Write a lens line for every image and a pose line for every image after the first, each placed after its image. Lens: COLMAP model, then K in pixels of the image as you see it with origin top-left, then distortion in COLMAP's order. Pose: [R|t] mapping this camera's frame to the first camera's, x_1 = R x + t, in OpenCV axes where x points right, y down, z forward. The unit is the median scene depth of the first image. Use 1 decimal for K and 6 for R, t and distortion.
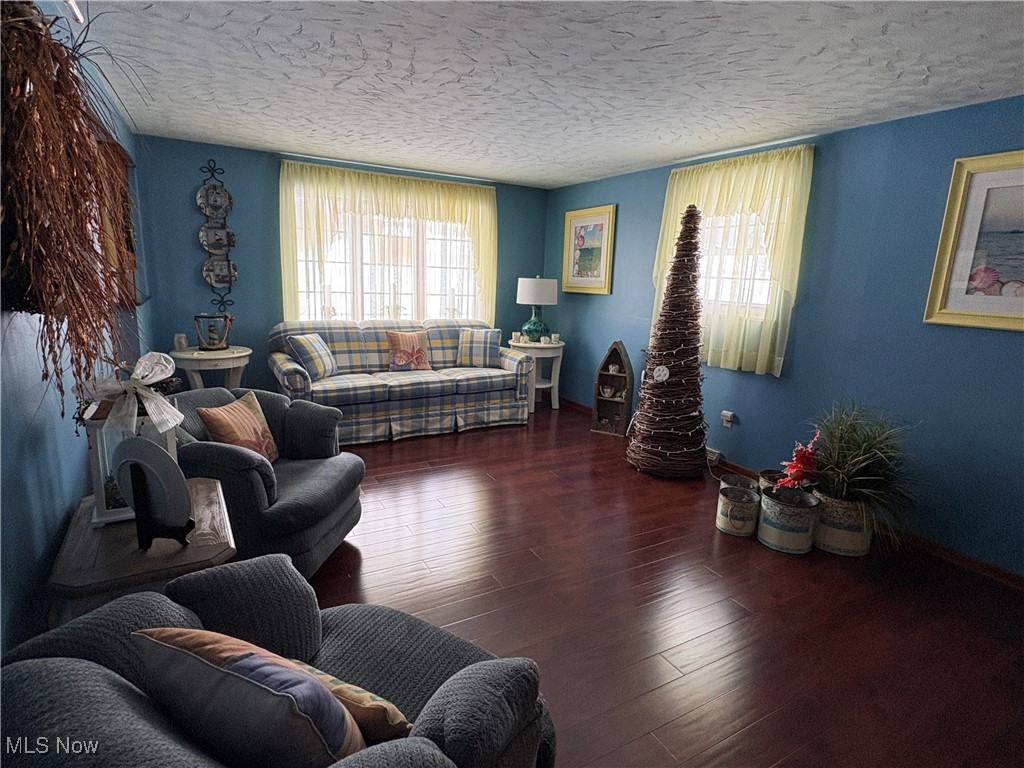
lens RADIAL K [[546.5, 0, 512.0], [0, 546.5, 384.0], [0, 0, 1]] dist [-0.000917, -0.000097]
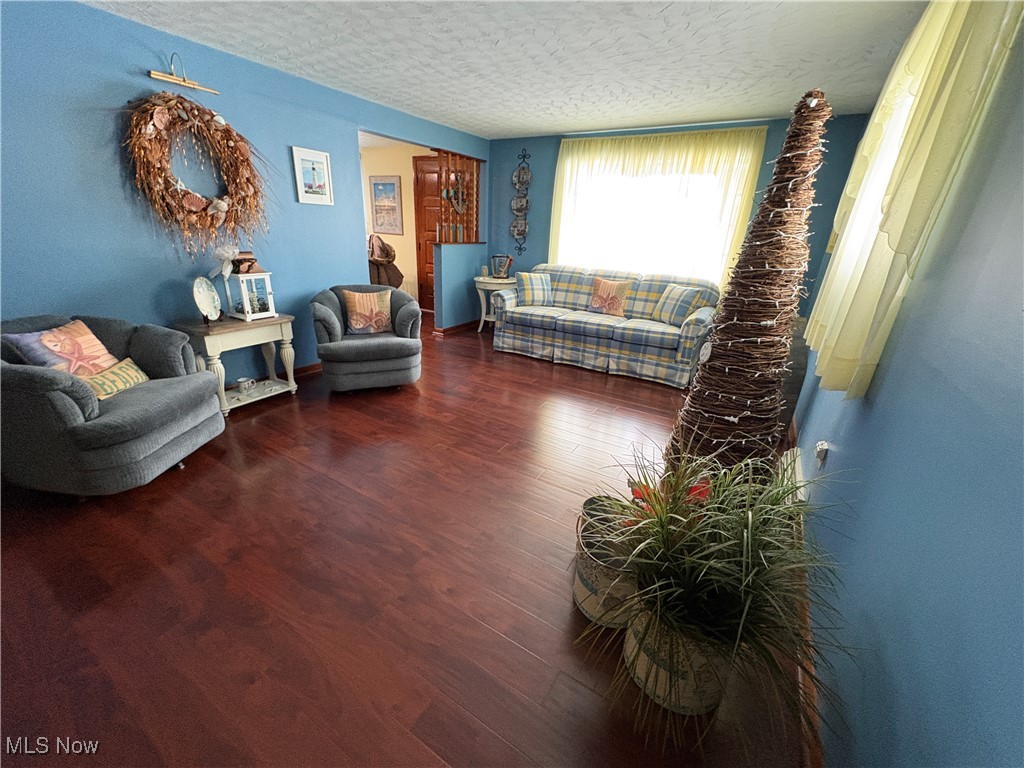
lens RADIAL K [[414.5, 0, 512.0], [0, 414.5, 384.0], [0, 0, 1]] dist [-0.000431, -0.000077]
pose [[0.479834, 0.293923, -0.826661, 0.517028], [-0.197307, 0.954230, 0.224754, -0.043552], [0.854885, 0.055261, 0.515866, 0.395444]]
